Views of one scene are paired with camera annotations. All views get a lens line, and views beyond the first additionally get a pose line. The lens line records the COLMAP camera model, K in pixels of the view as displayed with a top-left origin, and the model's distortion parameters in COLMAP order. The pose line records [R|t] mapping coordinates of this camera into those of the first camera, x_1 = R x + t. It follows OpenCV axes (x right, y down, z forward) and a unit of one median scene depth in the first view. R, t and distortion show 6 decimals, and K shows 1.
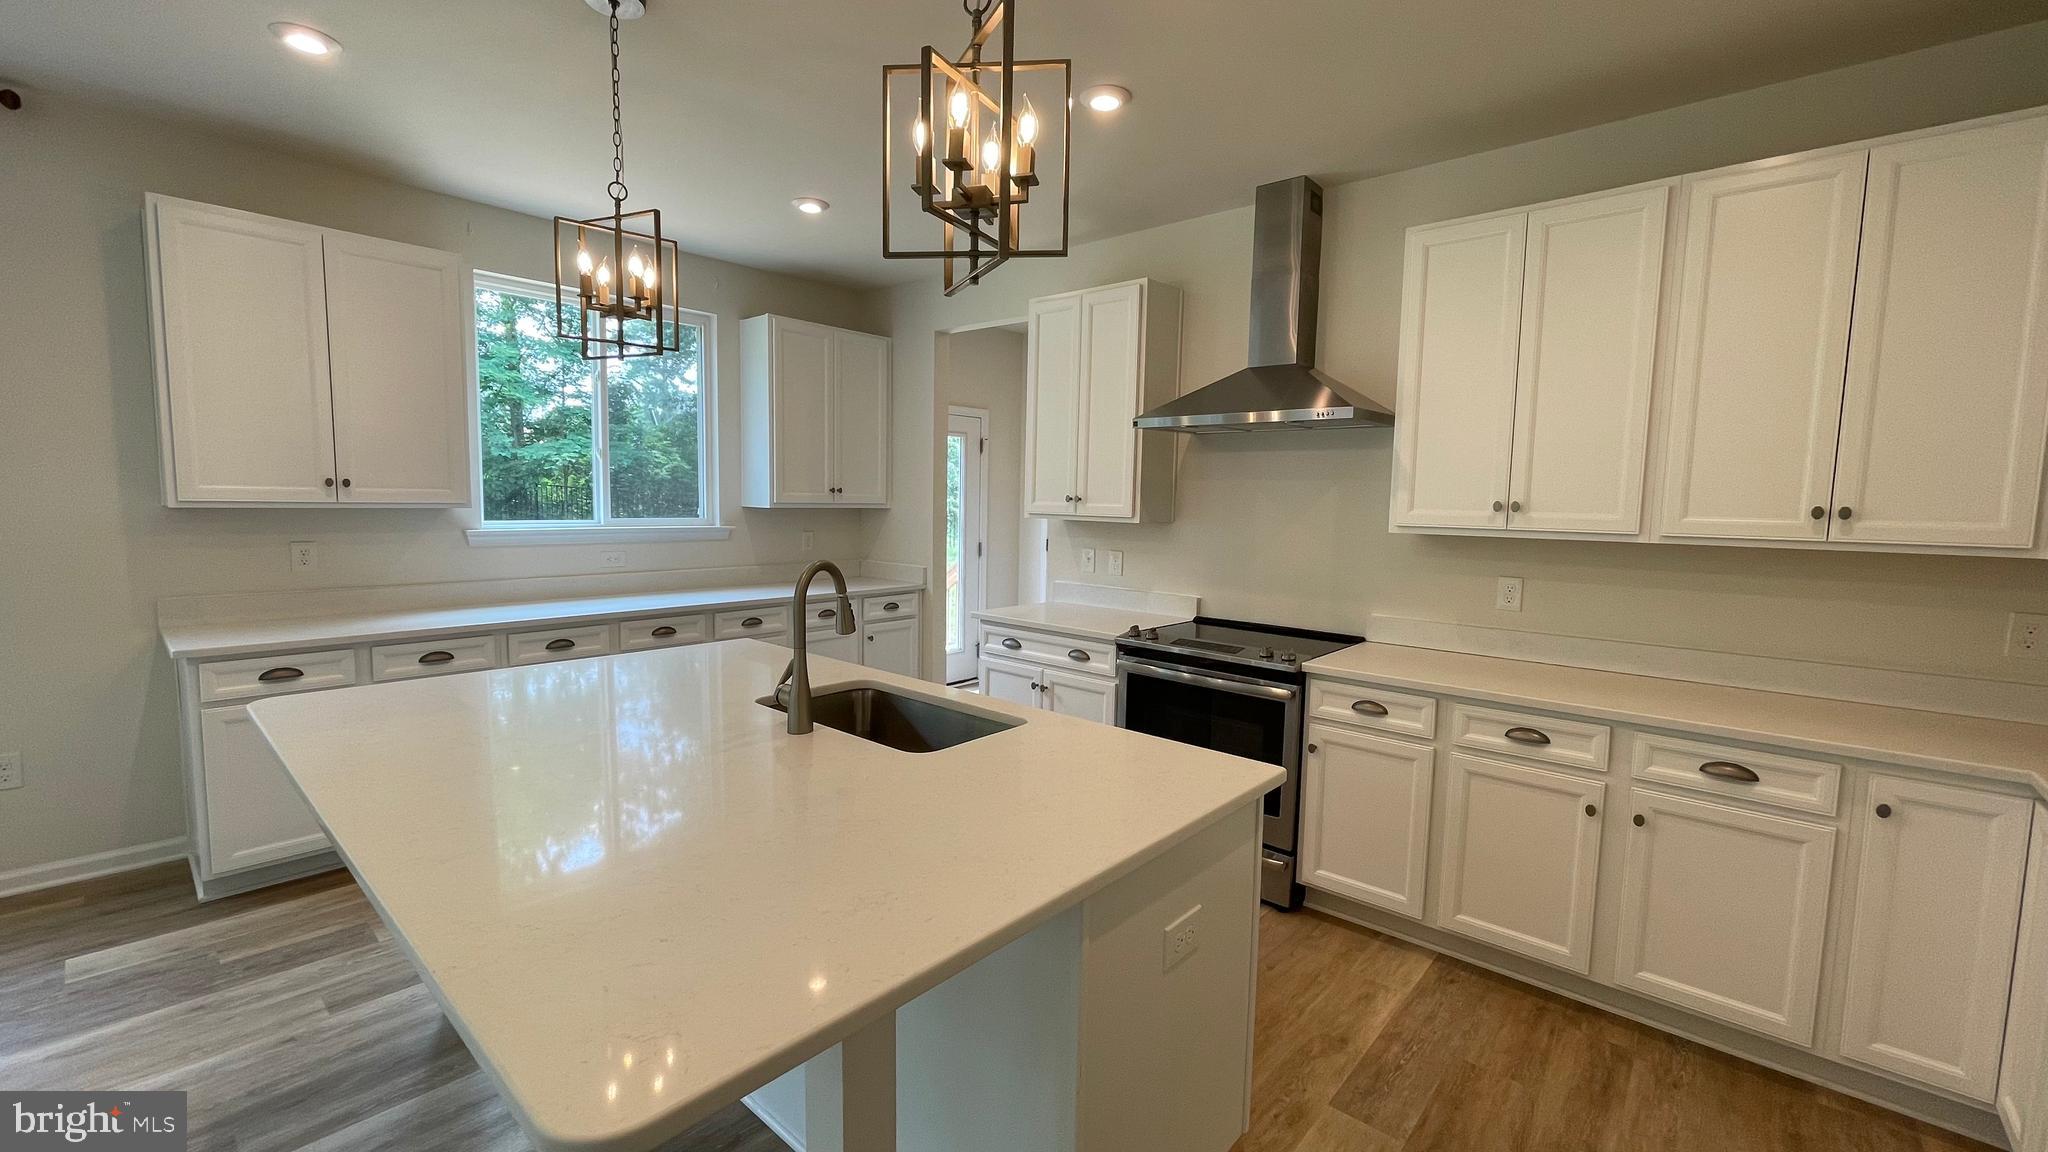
lens RADIAL K [[828.1, 0, 1023.4], [0, 828.1, 572.1], [0, 0, 1]] dist [-0.002586, 0.001100]
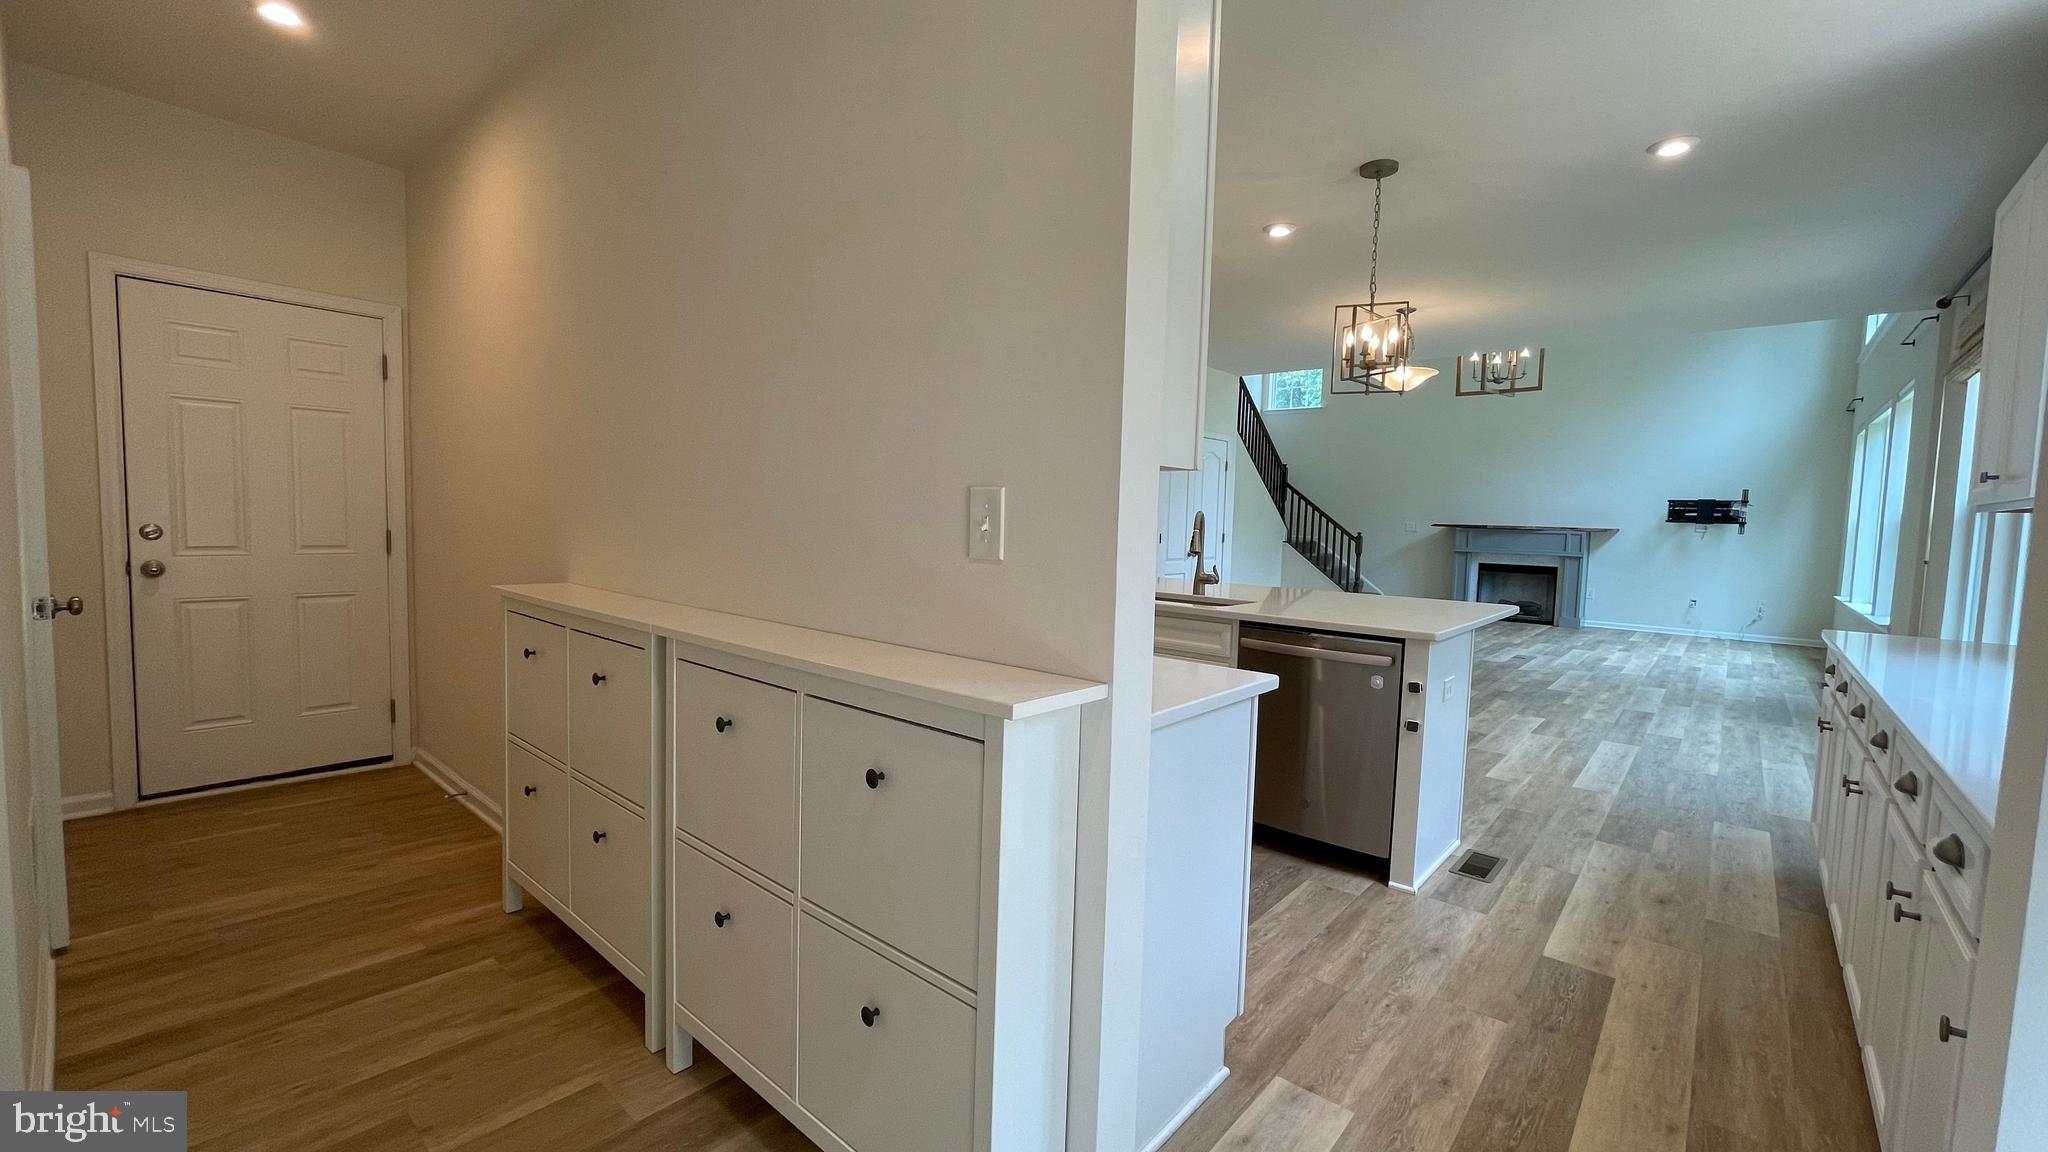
lens RADIAL K [[828.1, 0, 1027.7], [0, 828.1, 577.1], [0, 0, 1]] dist [-0.002586, 0.001100]
pose [[-0.998693, -0.048044, -0.017438, 0.132892], [-0.050240, 0.985486, 0.162153, -0.113517], [0.009394, 0.162817, -0.986612, 2.148559]]
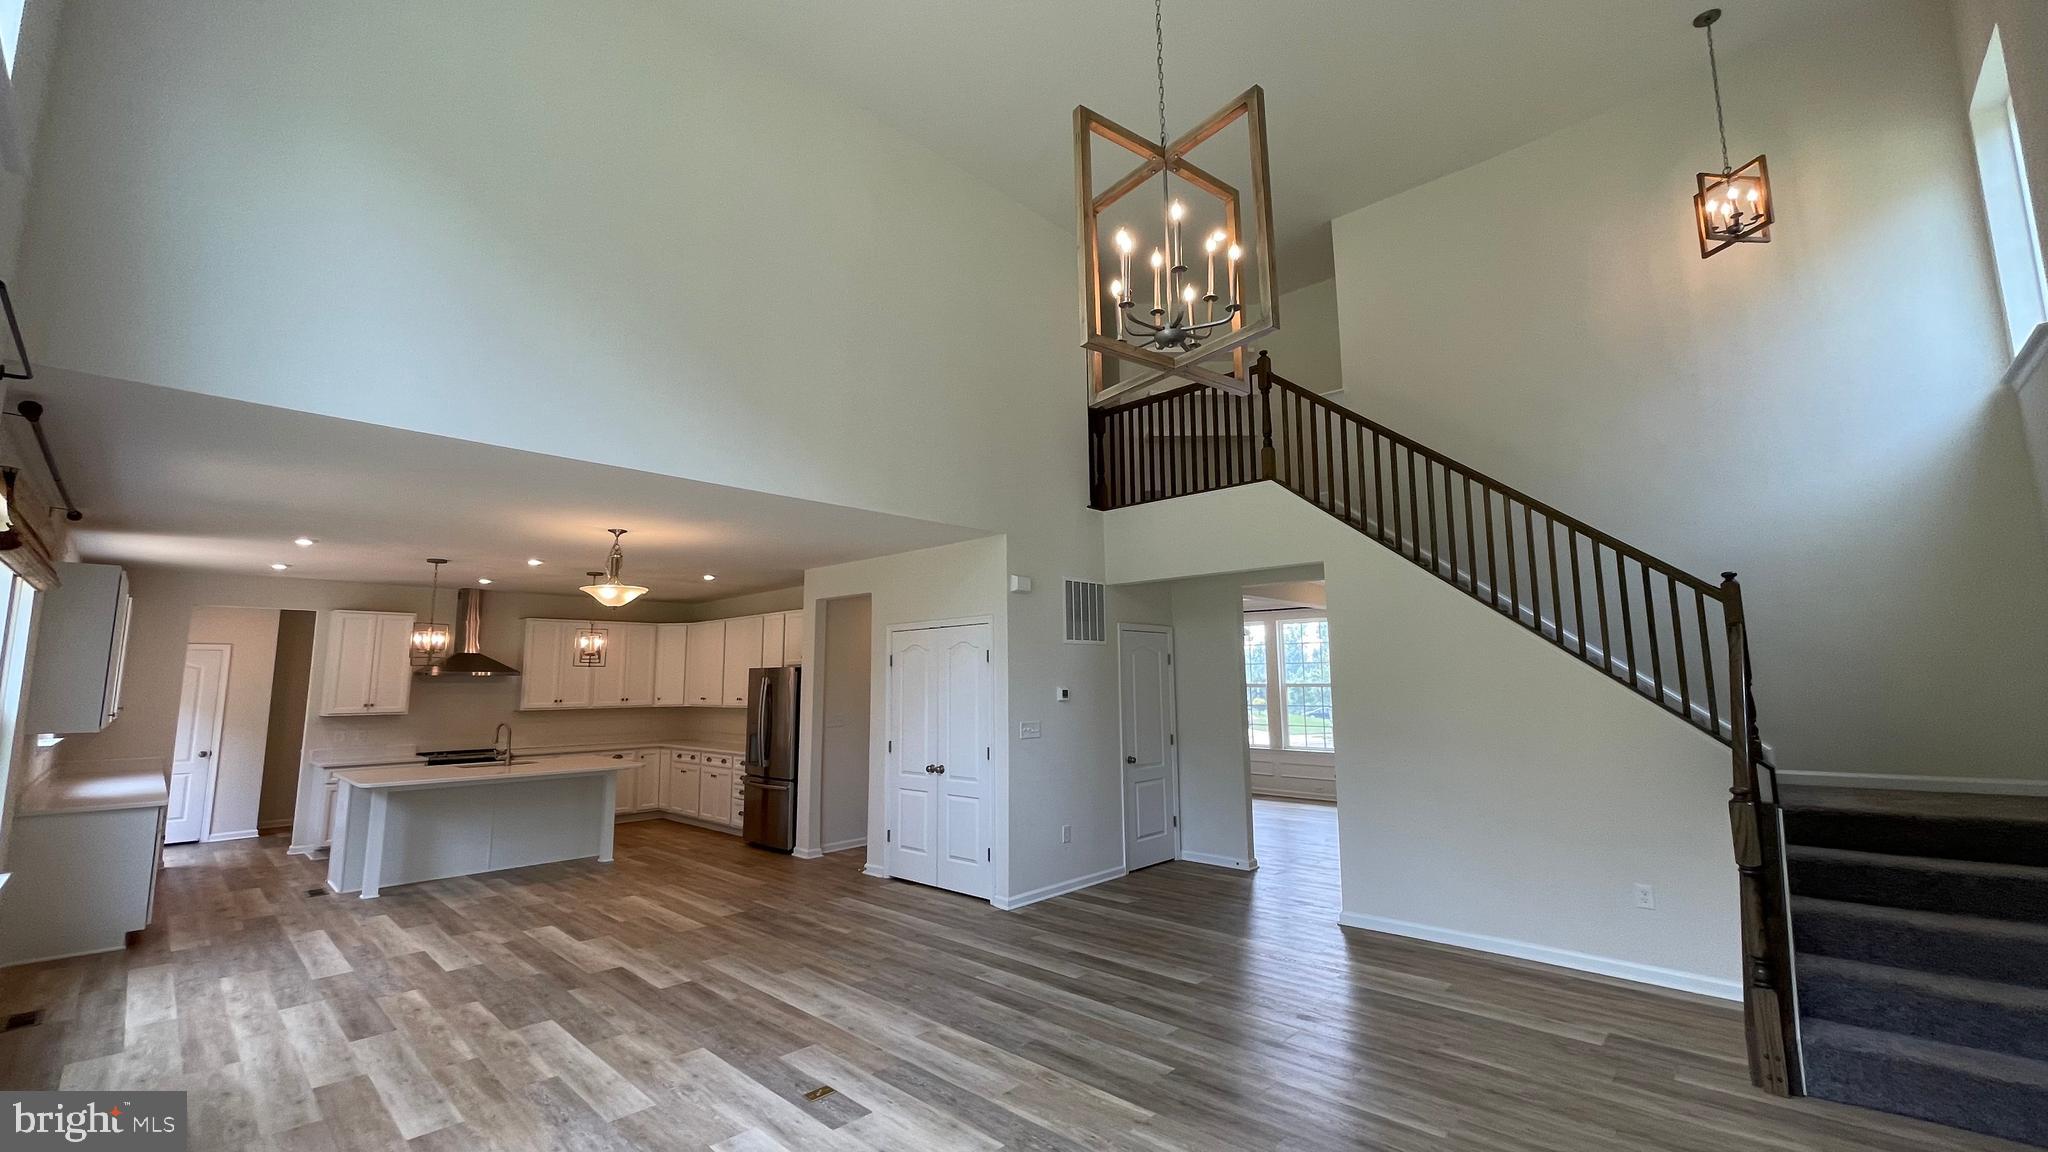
lens RADIAL K [[828.1, 0, 1015.6], [0, 828.1, 569.9], [0, 0, 1]] dist [-0.002586, 0.001100]
pose [[0.041990, 0.115367, 0.992435, -3.003417], [0.100162, 0.987821, -0.119069, -0.013070], [-0.994085, 0.104404, 0.029923, -1.163283]]
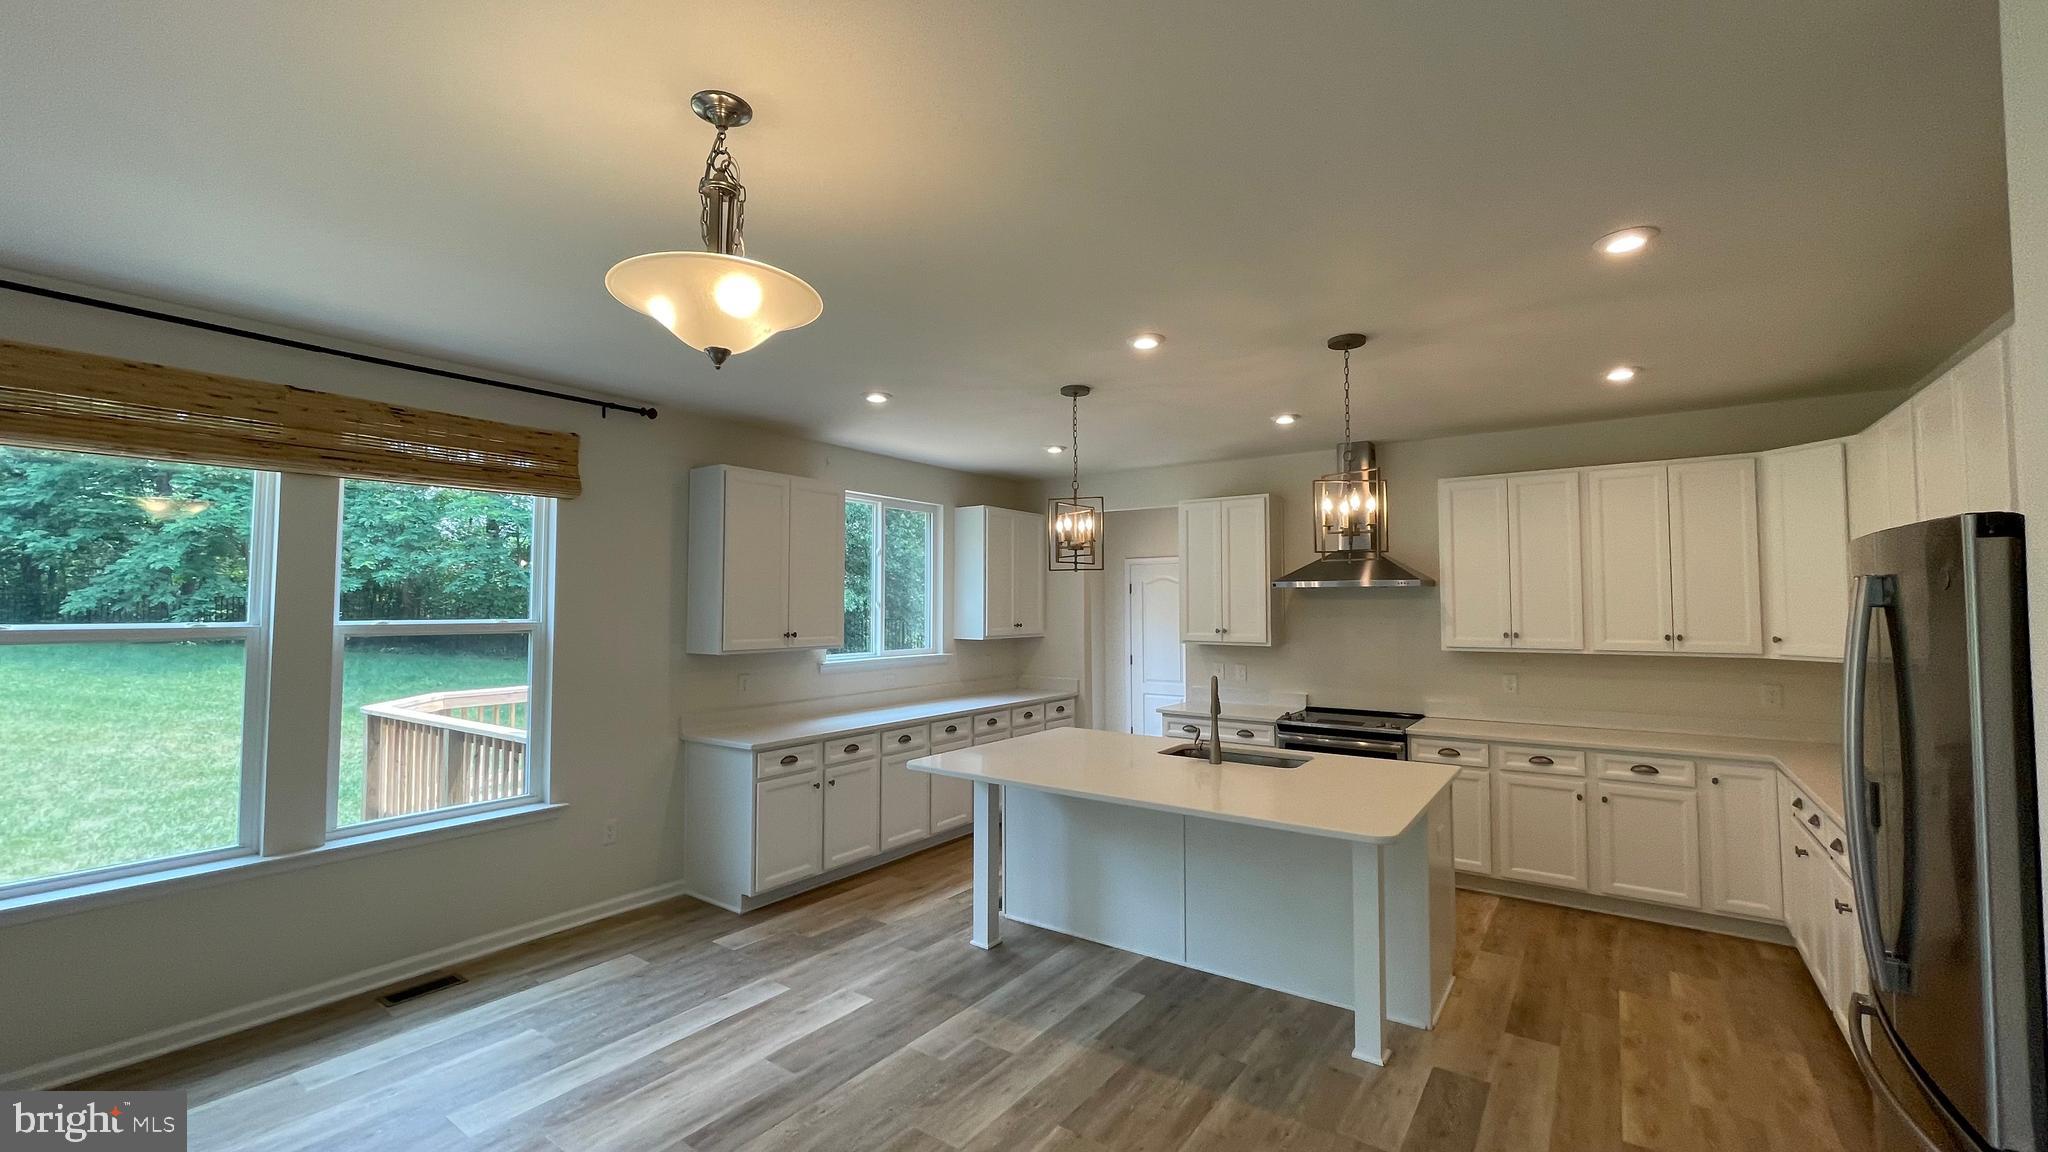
lens RADIAL K [[828.1, 0, 1026.7], [0, 828.1, 571.7], [0, 0, 1]] dist [-0.002586, 0.001100]
pose [[0.994113, -0.016825, 0.107034, -0.662368], [0.030807, 0.990989, -0.130353, -0.013620], [-0.103876, 0.132883, 0.985673, -0.695414]]
